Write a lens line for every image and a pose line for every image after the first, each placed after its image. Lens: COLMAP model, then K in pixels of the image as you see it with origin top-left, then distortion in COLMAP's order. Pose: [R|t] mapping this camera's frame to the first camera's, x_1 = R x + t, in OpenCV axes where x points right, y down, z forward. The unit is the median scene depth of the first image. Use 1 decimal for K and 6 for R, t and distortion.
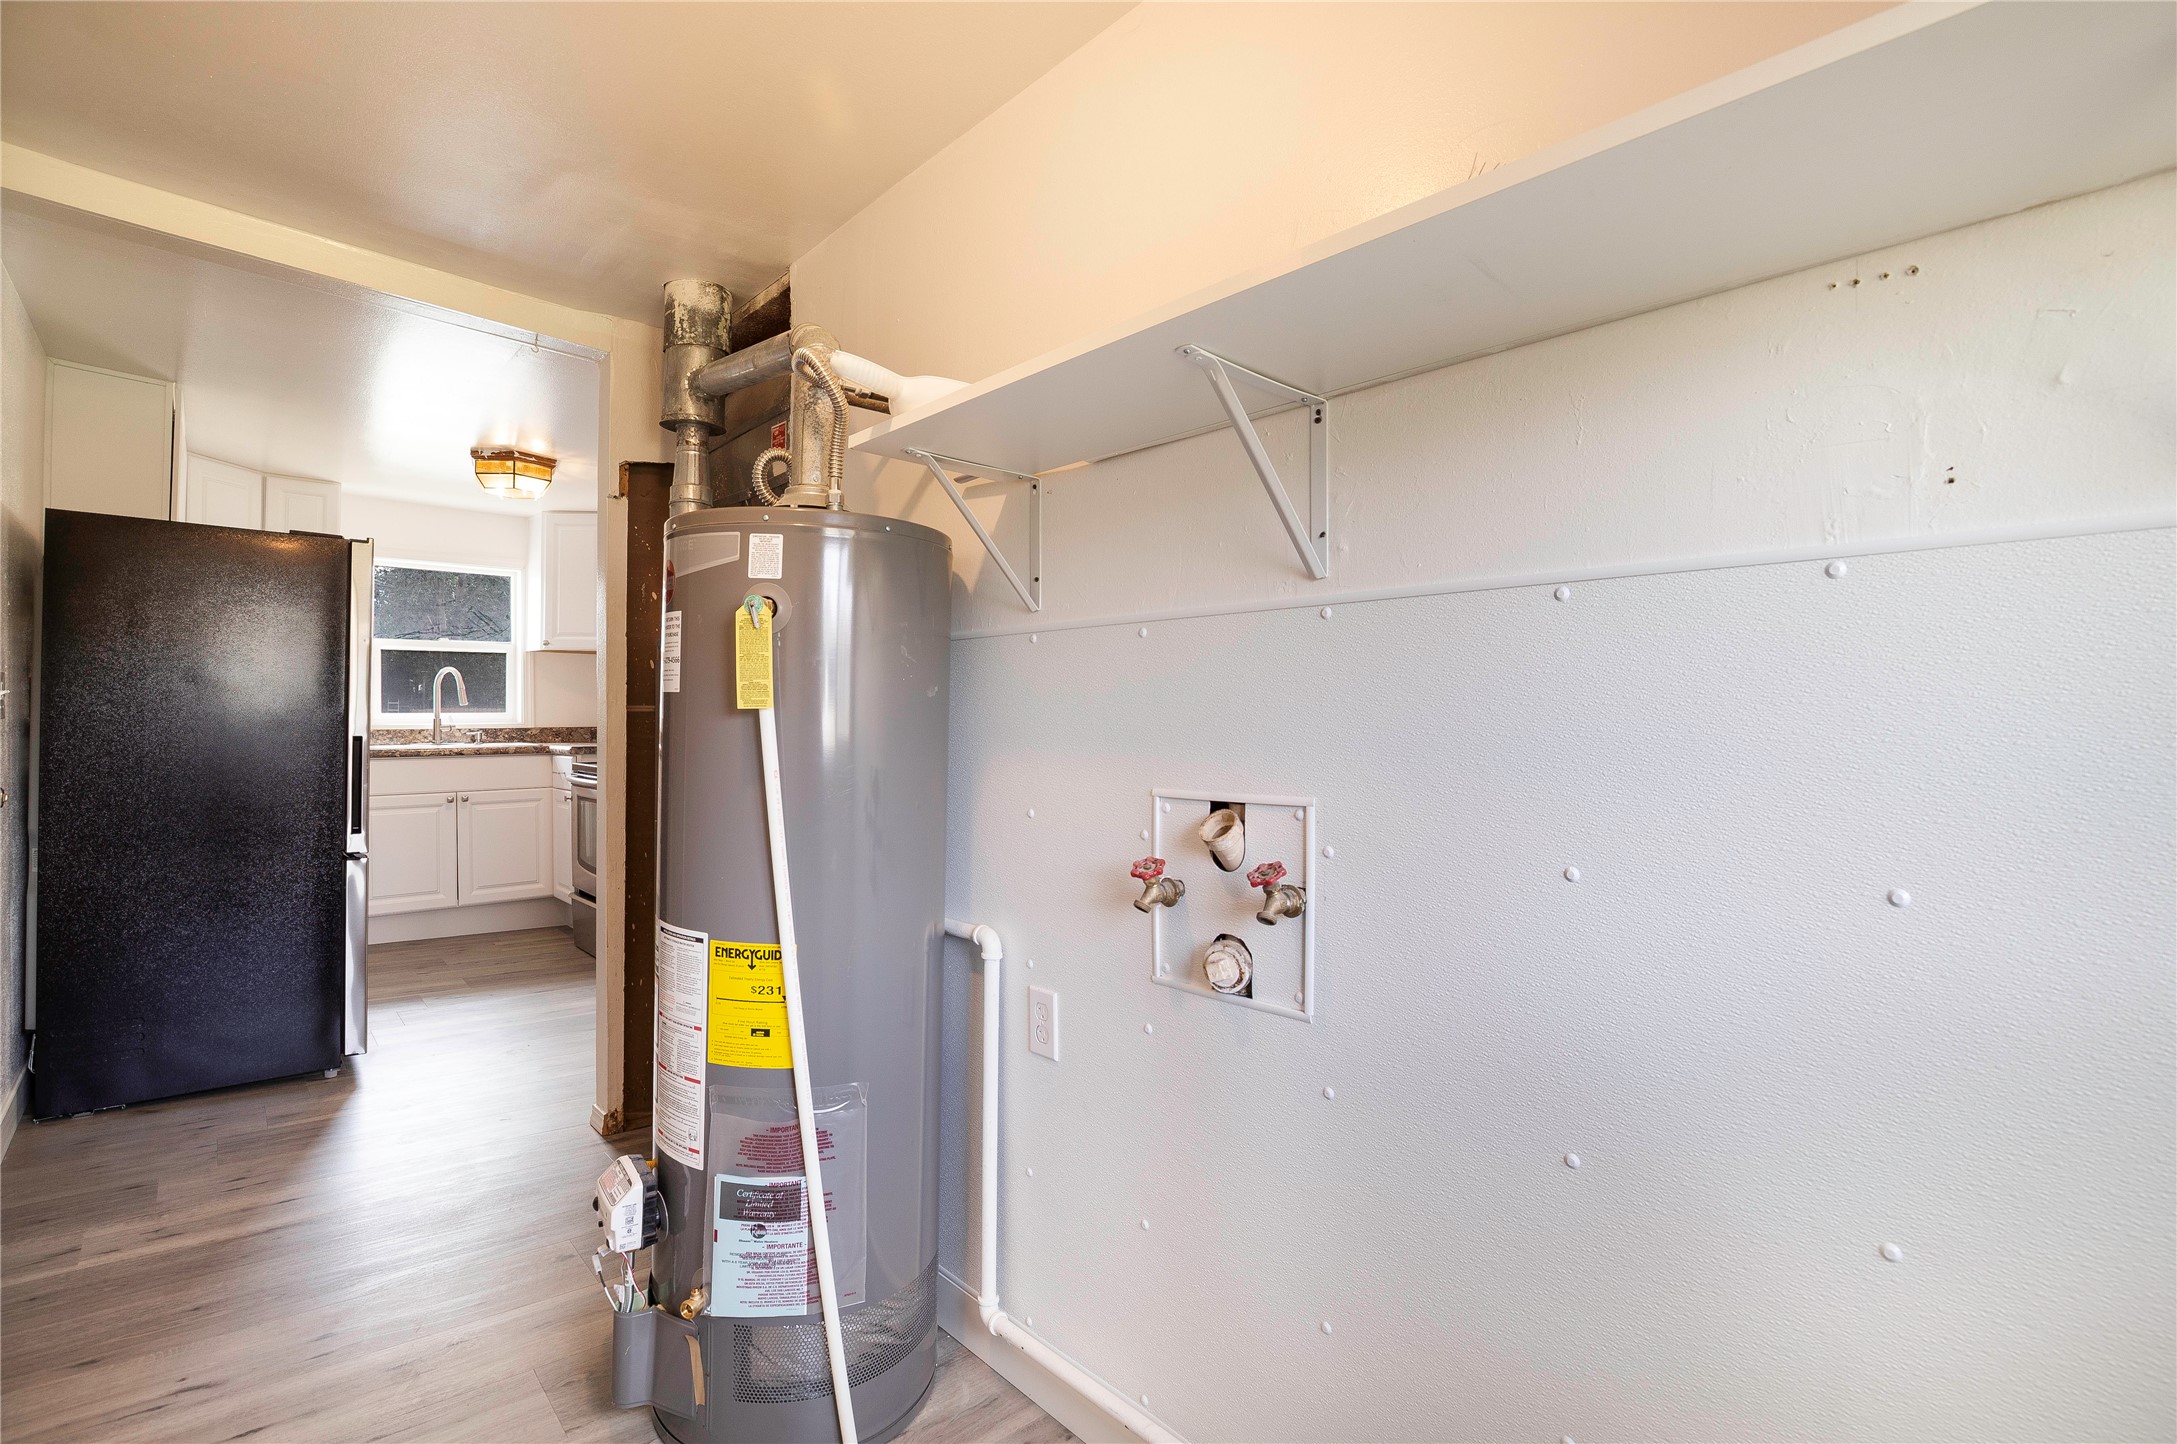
lens RADIAL K [[999.0, 0, 1101.5], [0, 999.0, 713.2], [0, 0, 1]] dist [-0.016409, -0.000228]
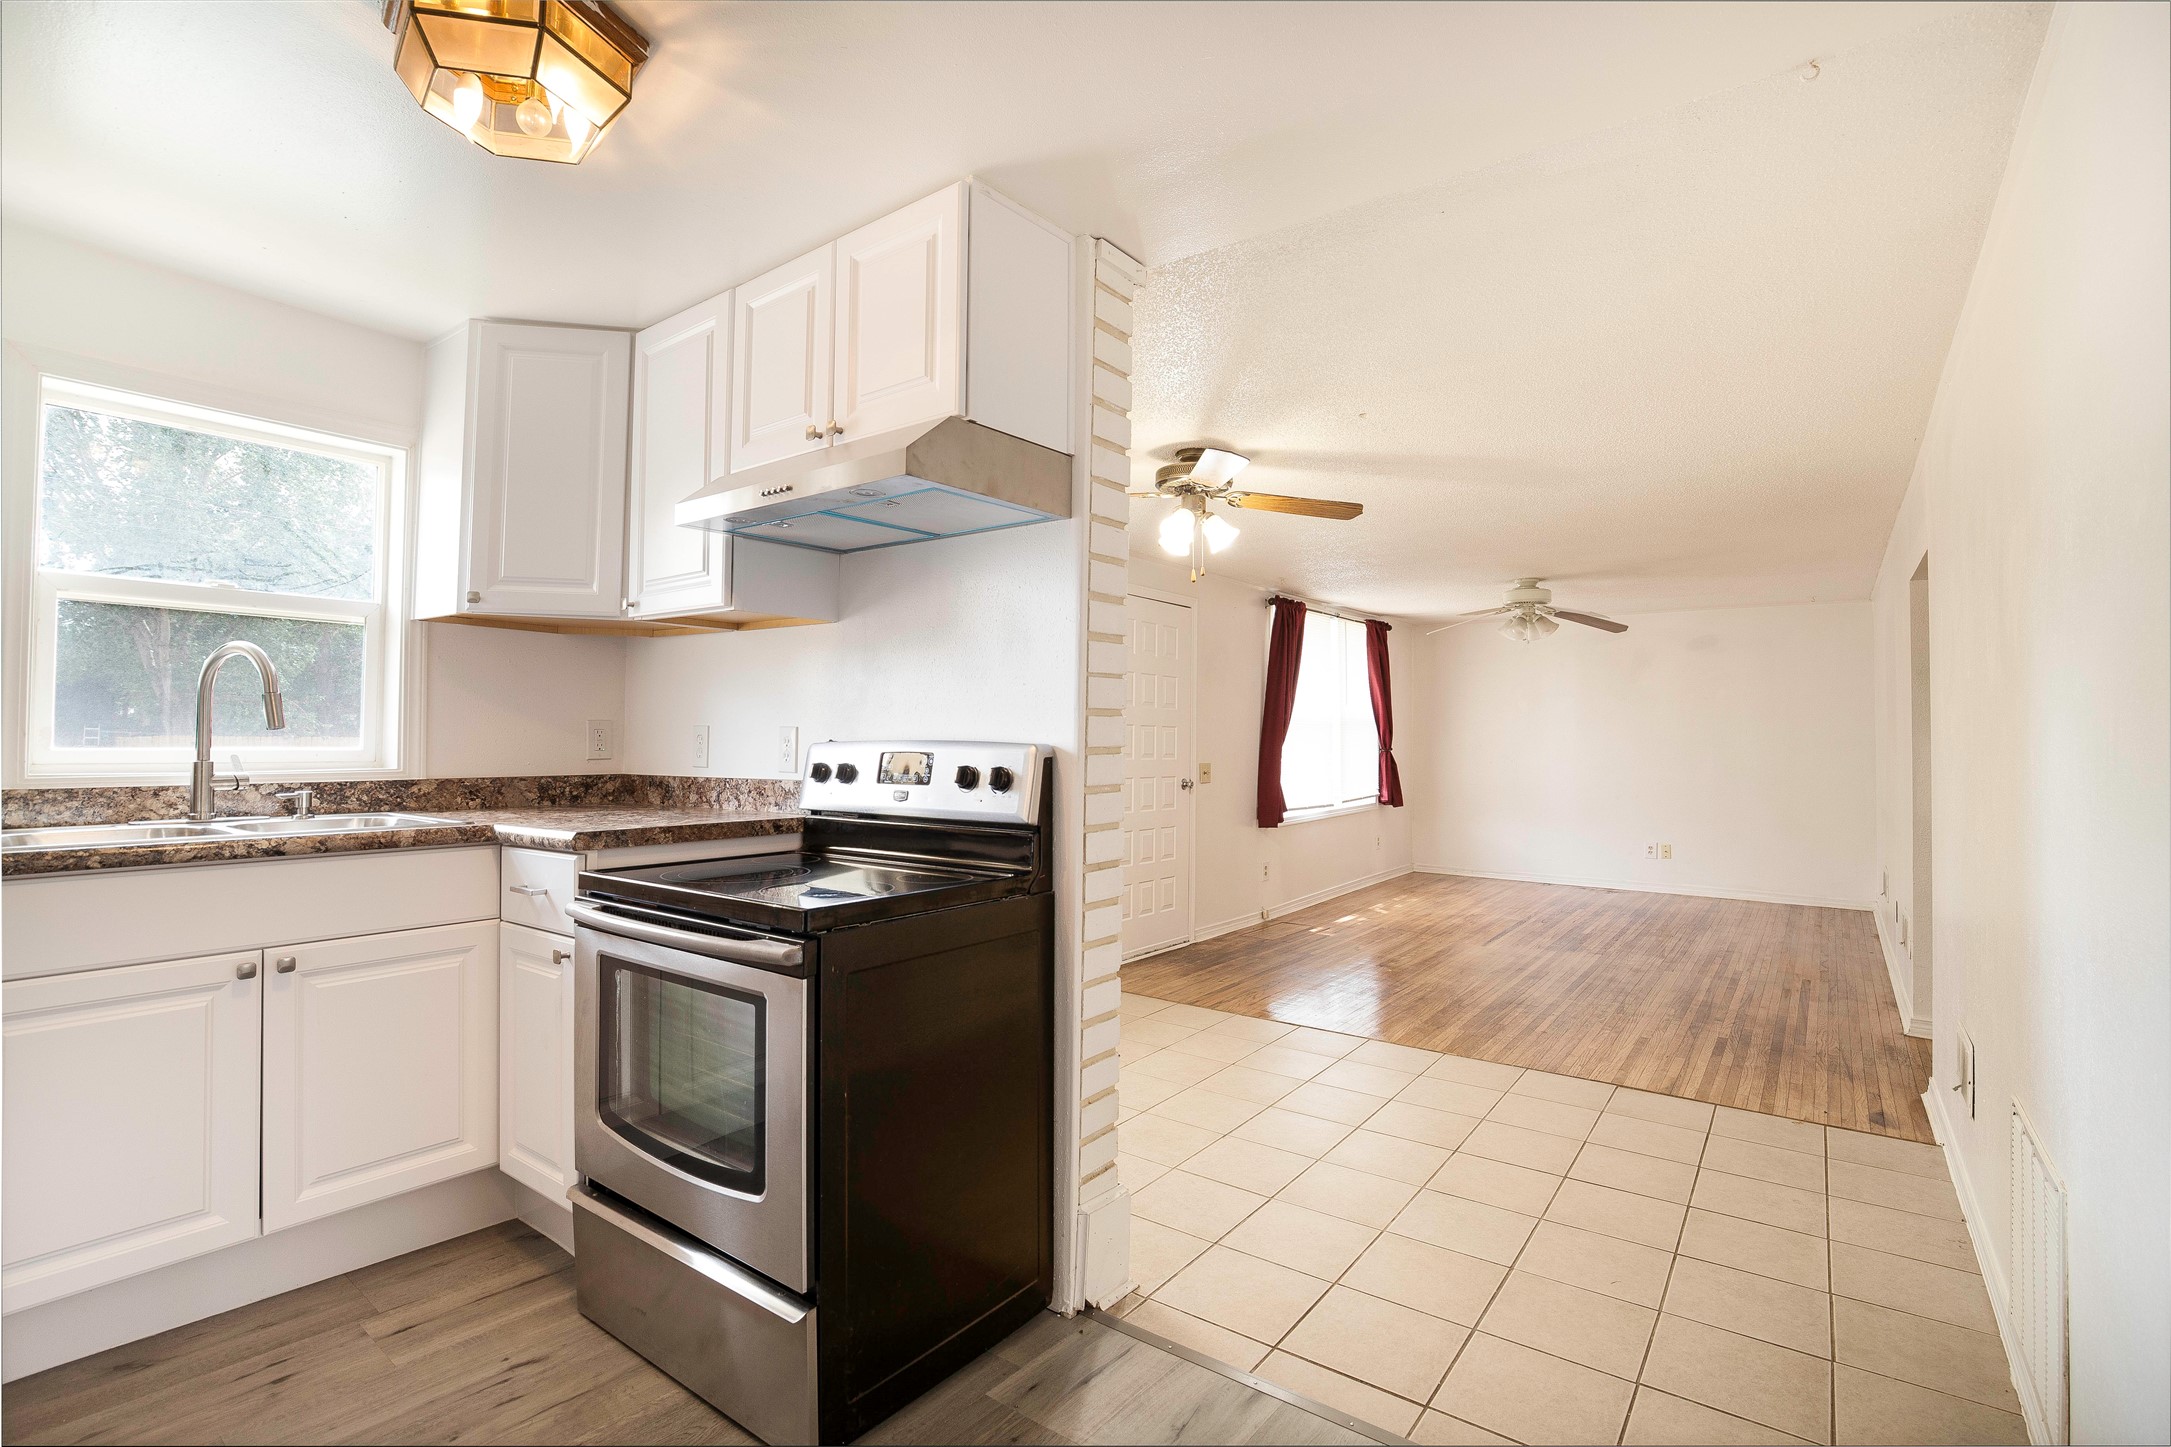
lens RADIAL K [[996.3, 0, 1102.6], [0, 996.3, 719.0], [0, 0, 1]] dist [-0.016409, -0.000228]
pose [[0.983744, 0.010435, 0.179274, -0.370054], [-0.005330, 0.999567, -0.028935, -0.002760], [-0.179499, 0.027509, 0.983374, 0.520831]]
